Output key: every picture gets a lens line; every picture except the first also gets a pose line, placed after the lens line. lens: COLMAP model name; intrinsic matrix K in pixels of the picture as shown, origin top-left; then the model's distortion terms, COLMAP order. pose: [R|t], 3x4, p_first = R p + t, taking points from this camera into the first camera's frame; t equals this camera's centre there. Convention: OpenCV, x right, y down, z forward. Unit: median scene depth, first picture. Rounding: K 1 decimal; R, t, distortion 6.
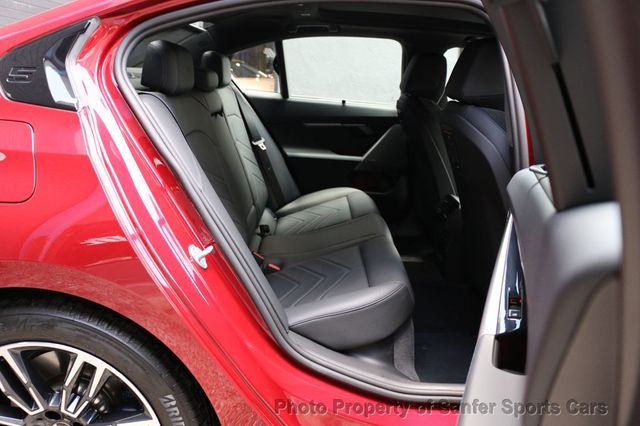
lens RADIAL K [[524.8, 0, 320.0], [0, 524.8, 213.0], [0, 0, 1]] dist [-0.144181, -0.002850]
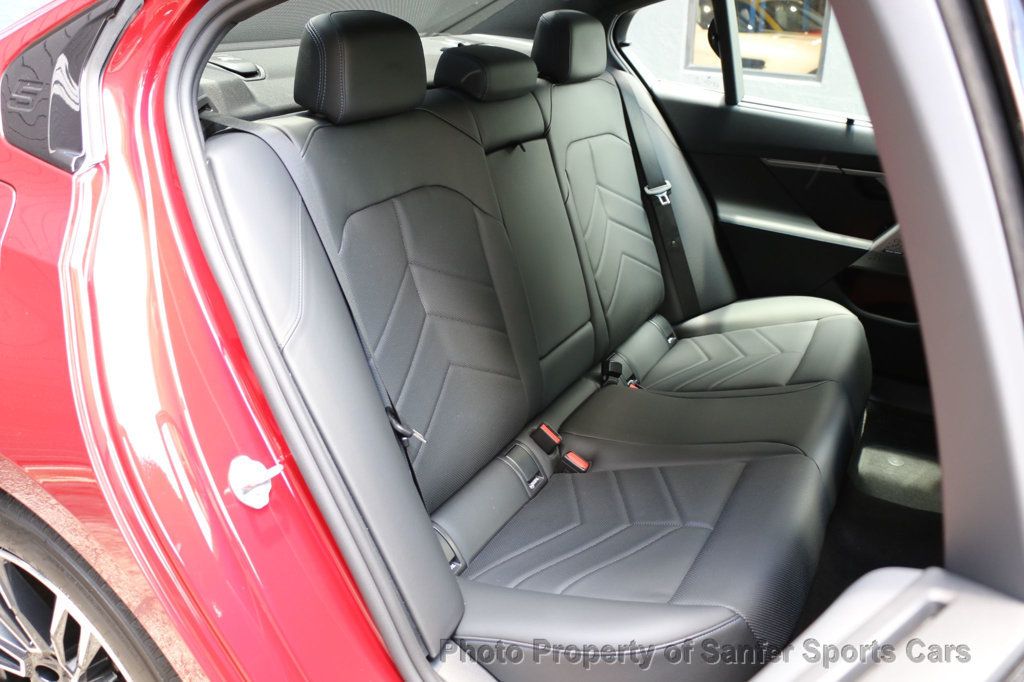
lens RADIAL K [[839.6, 0, 512.0], [0, 839.6, 341.0], [0, 0, 1]] dist [-0.144181, -0.002850]
pose [[0.880006, 0.181377, -0.438967, 0.141389], [-0.128063, 0.980594, 0.148442, -0.090621], [0.457372, -0.074415, 0.886156, 0.190481]]
